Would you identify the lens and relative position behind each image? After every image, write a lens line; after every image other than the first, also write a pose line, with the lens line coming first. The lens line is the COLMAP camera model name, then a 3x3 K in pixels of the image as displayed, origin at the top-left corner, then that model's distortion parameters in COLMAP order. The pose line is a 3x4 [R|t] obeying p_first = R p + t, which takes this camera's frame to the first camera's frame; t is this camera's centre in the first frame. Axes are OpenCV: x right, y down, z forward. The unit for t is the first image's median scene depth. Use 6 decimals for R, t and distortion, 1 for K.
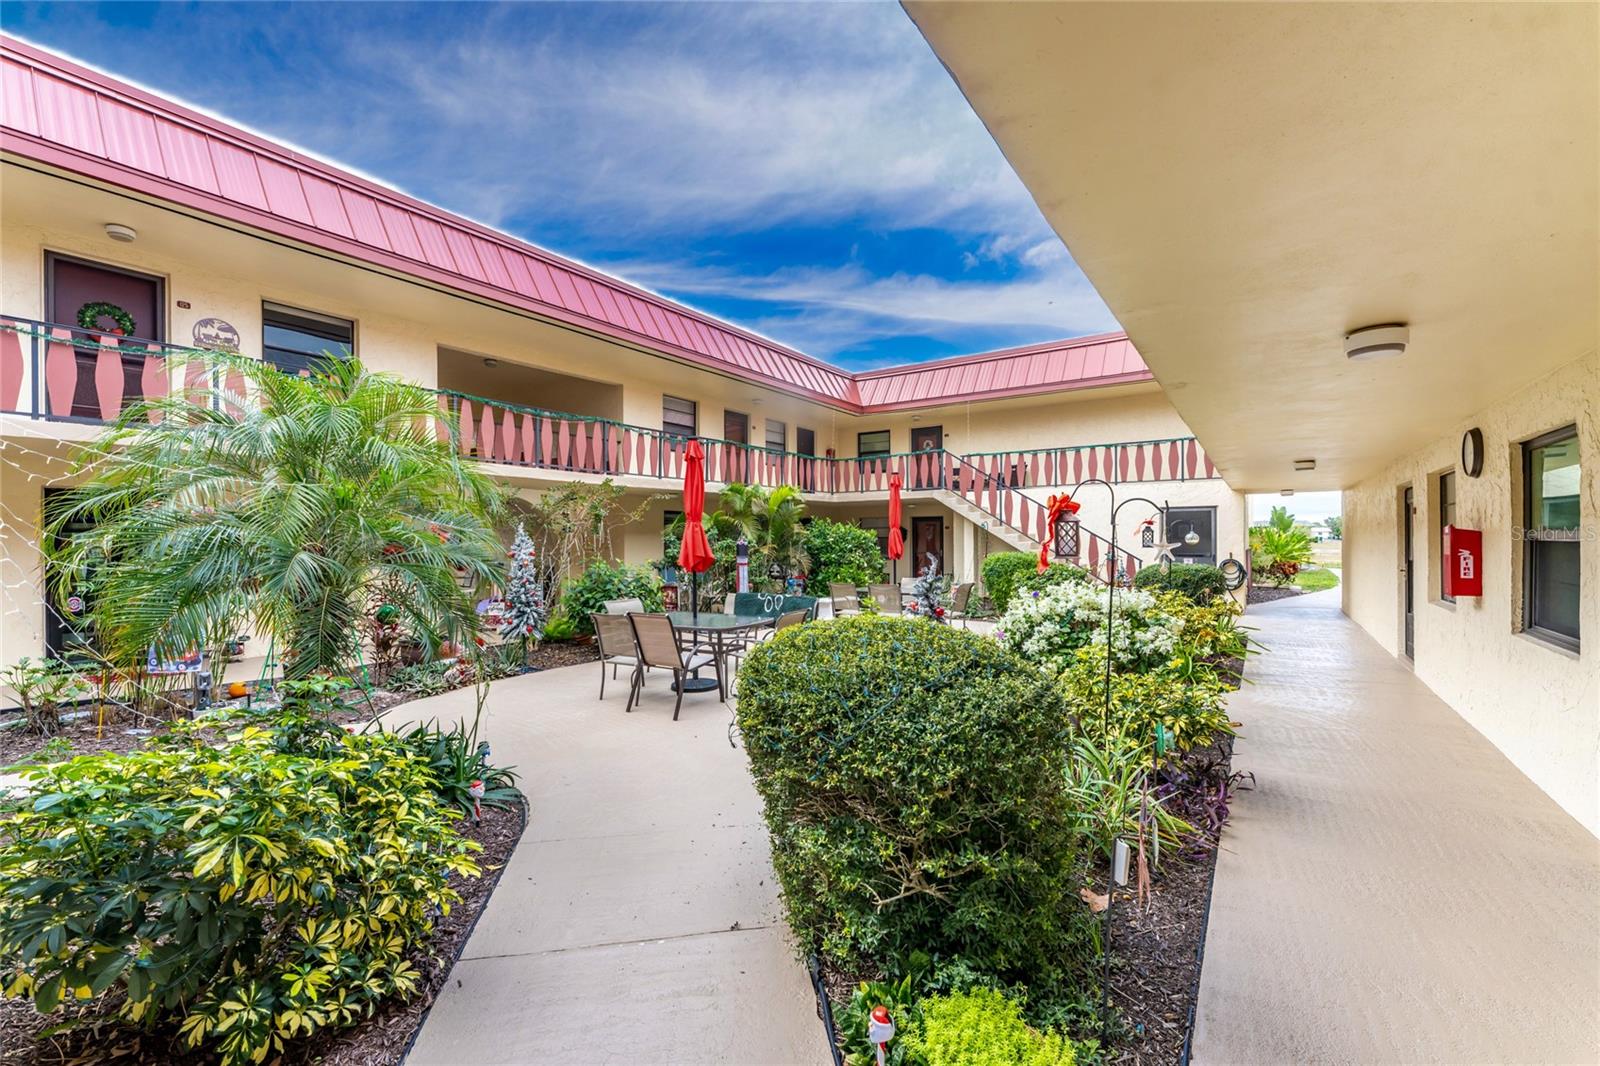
lens RADIAL K [[638.5, 0, 802.0], [0, 638.5, 535.0], [0, 0, 1]] dist [0.002057, -0.000096]
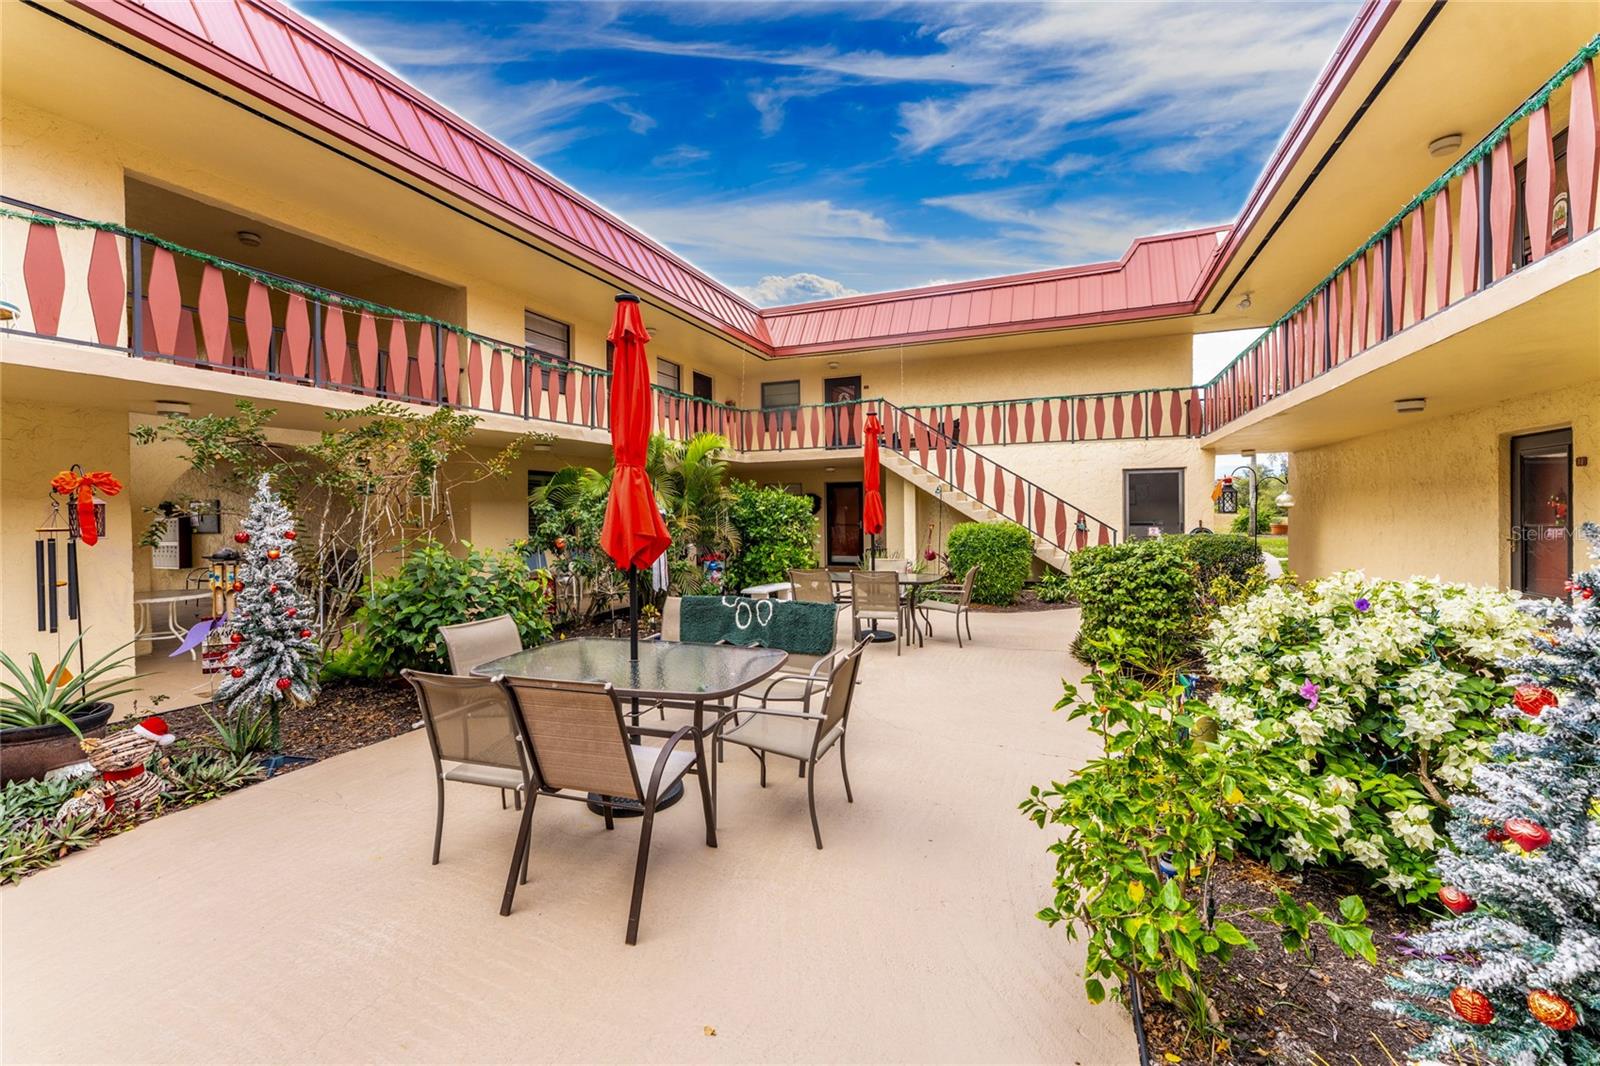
lens RADIAL K [[638.5, 0, 759.0], [0, 638.5, 515.2], [0, 0, 1]] dist [0.002057, -0.000096]
pose [[0.986751, -0.008207, 0.162037, -0.087596], [0.006209, 0.999898, 0.012833, 0.006217], [-0.162126, -0.011657, 0.986701, 0.283392]]
